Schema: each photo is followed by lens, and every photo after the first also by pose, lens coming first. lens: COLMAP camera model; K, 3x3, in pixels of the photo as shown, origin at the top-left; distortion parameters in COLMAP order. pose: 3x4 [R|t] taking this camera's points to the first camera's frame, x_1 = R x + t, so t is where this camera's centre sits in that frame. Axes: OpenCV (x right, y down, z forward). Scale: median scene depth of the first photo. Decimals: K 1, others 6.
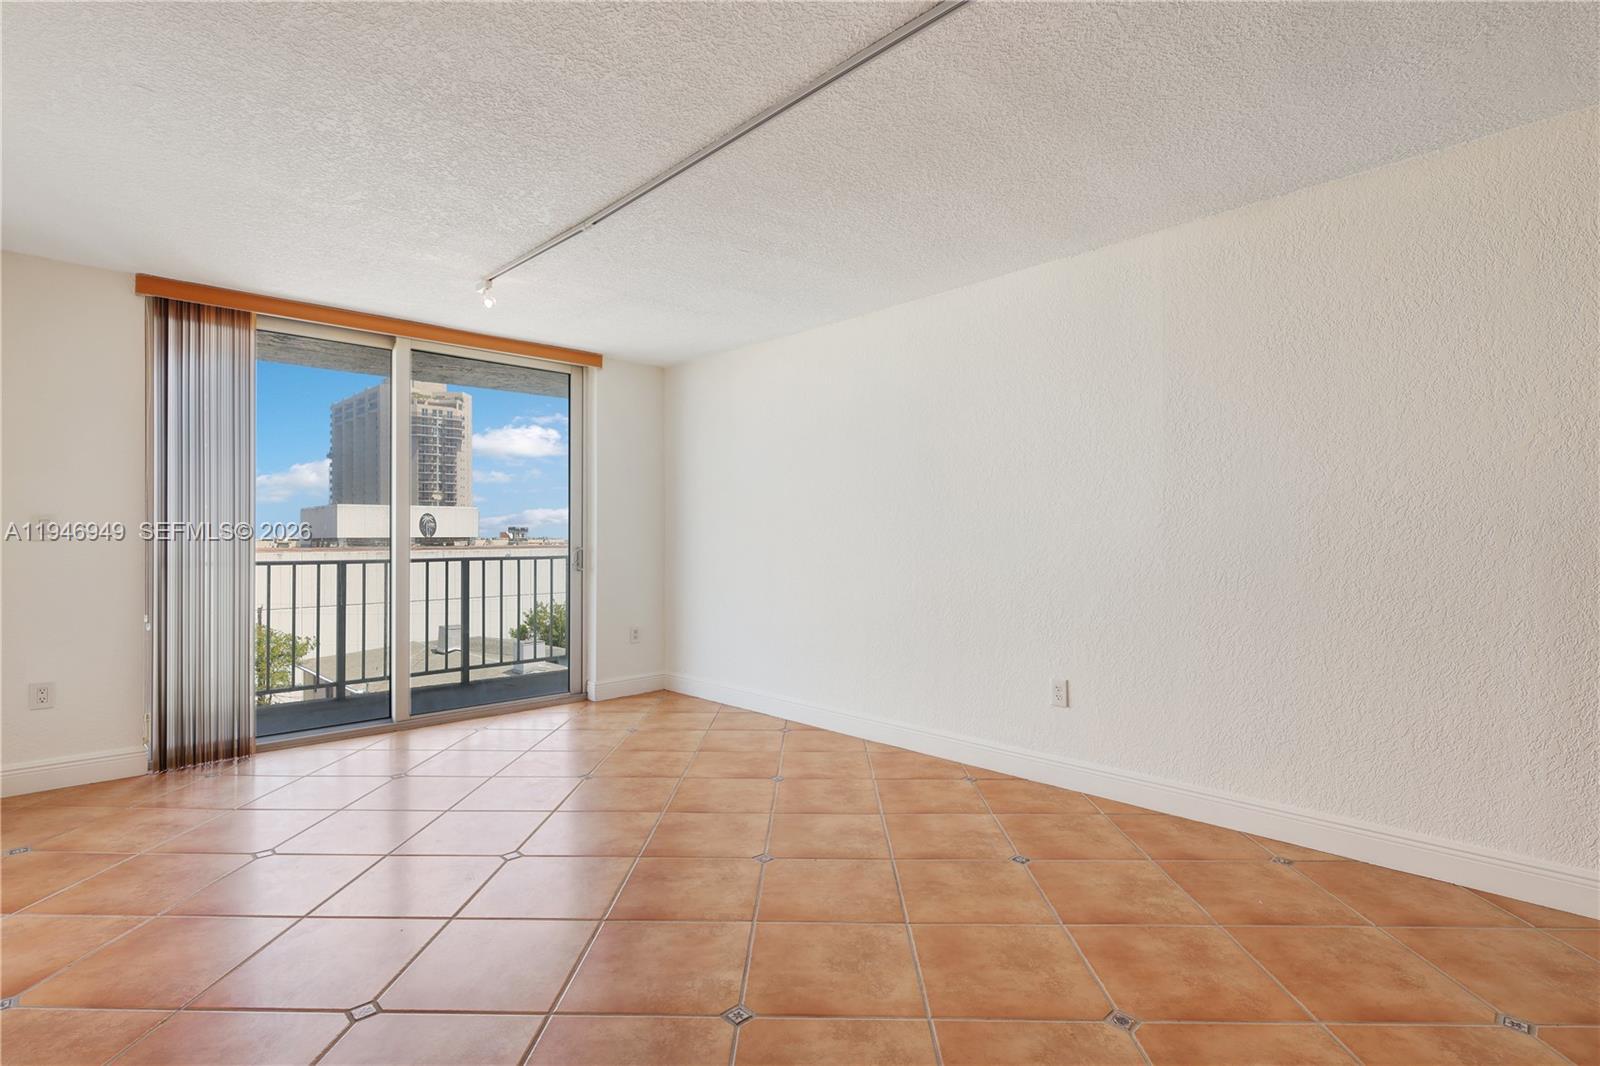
lens RADIAL K [[778.8, 0, 796.2], [0, 778.8, 543.8], [0, 0, 1]] dist [-0.002492, 0.000676]
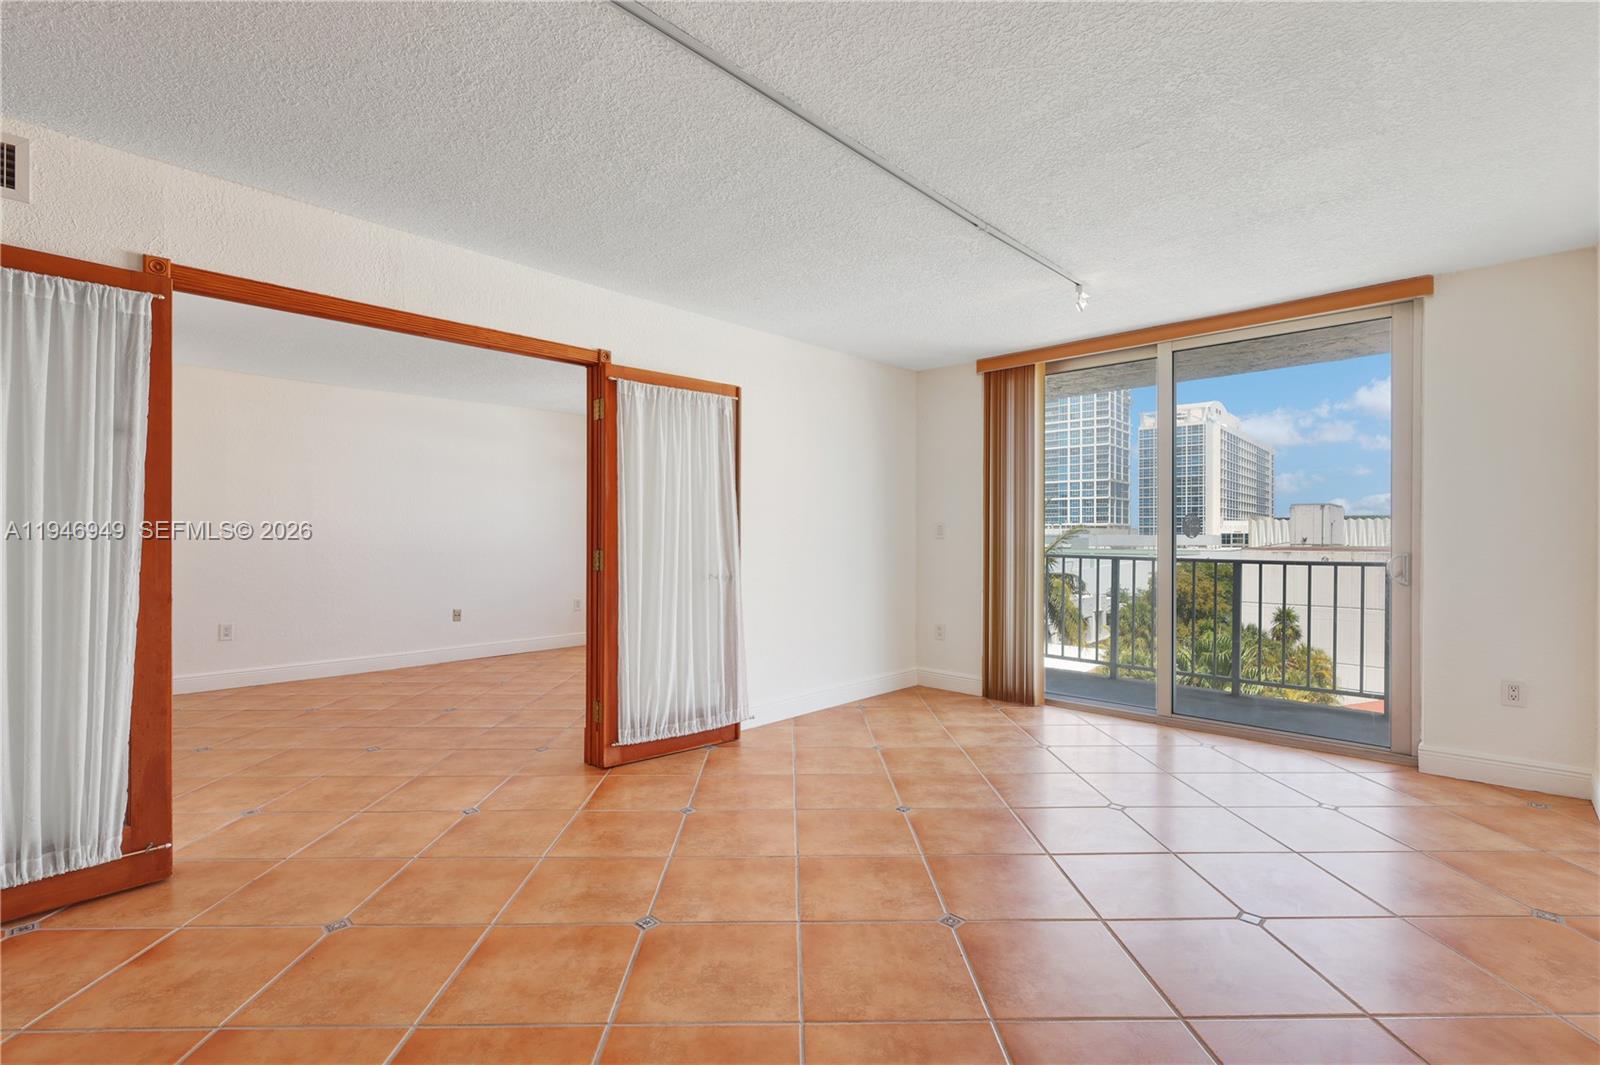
lens RADIAL K [[742.1, 0, 793.7], [0, 742.1, 539.2], [0, 0, 1]] dist [-0.000313, 0.001199]
pose [[0.042870, 0.007403, -0.999053, 0.417076], [-0.010950, 0.999916, 0.006940, -0.006756], [0.999021, 0.010642, 0.042947, 0.438635]]
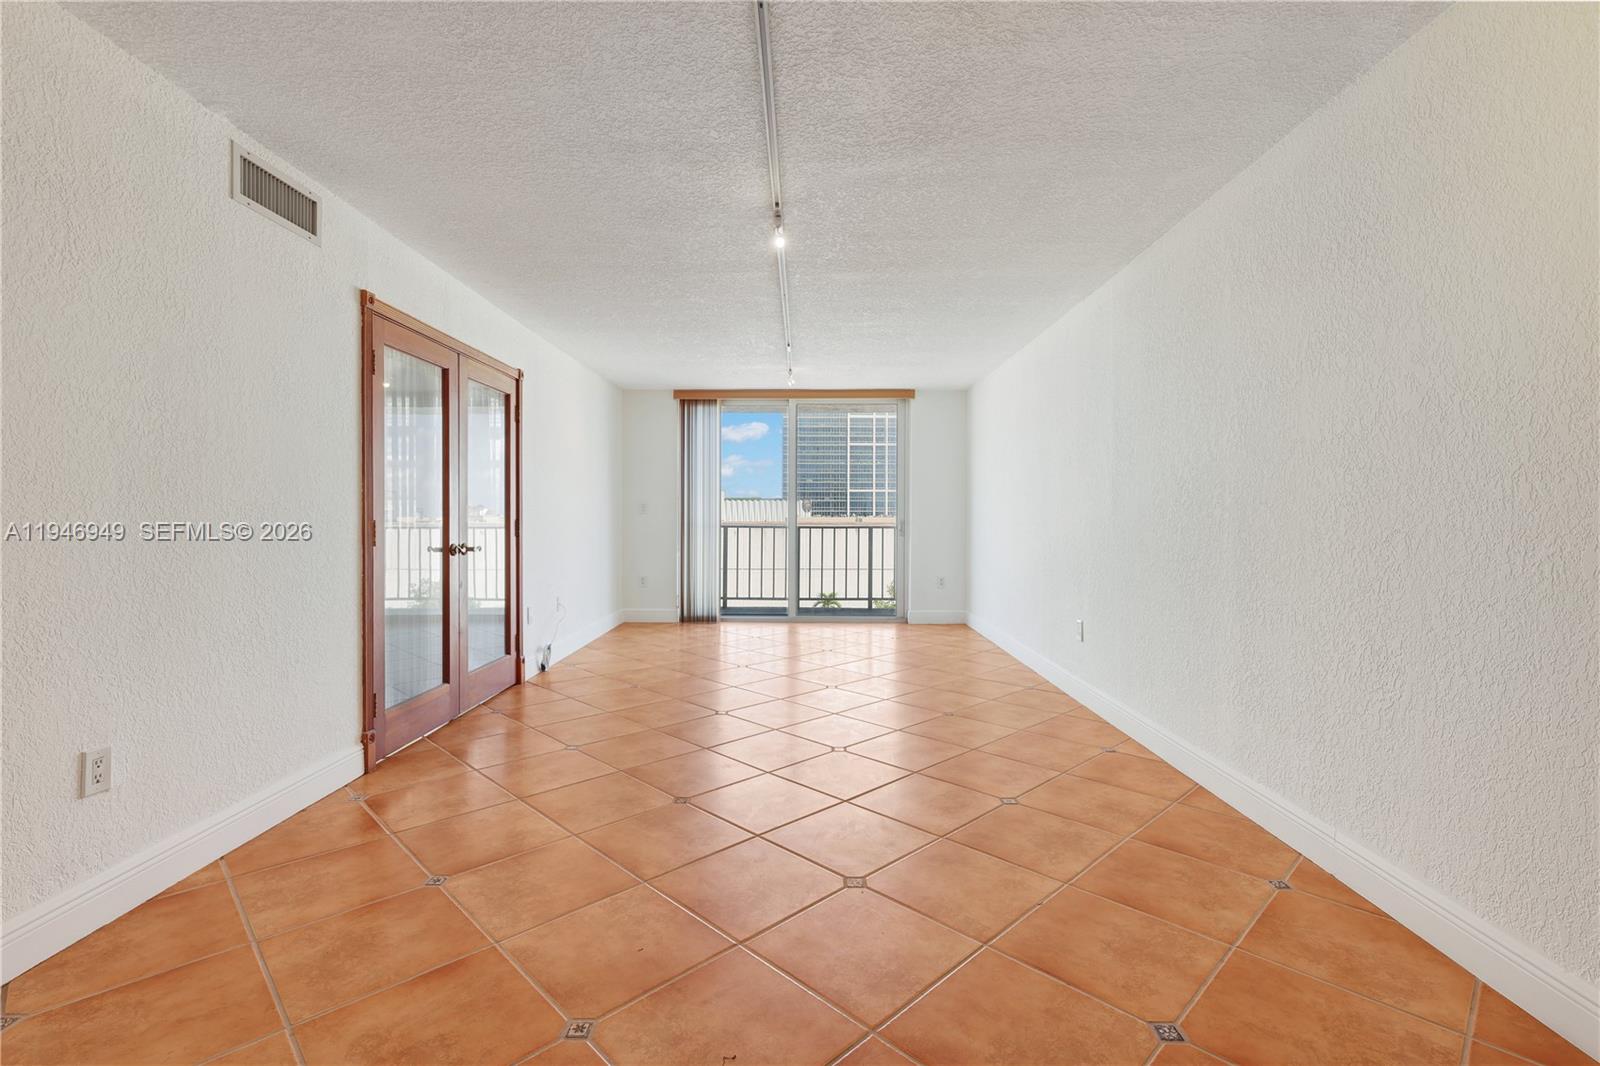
lens RADIAL K [[742.1, 0, 798.2], [0, 742.1, 522.1], [0, 0, 1]] dist [-0.000313, 0.001199]
pose [[0.715814, 0.011615, -0.698194, 0.620216], [-0.010757, 0.999926, 0.005605, 0.003588], [0.698208, 0.003498, 0.715886, -0.171179]]
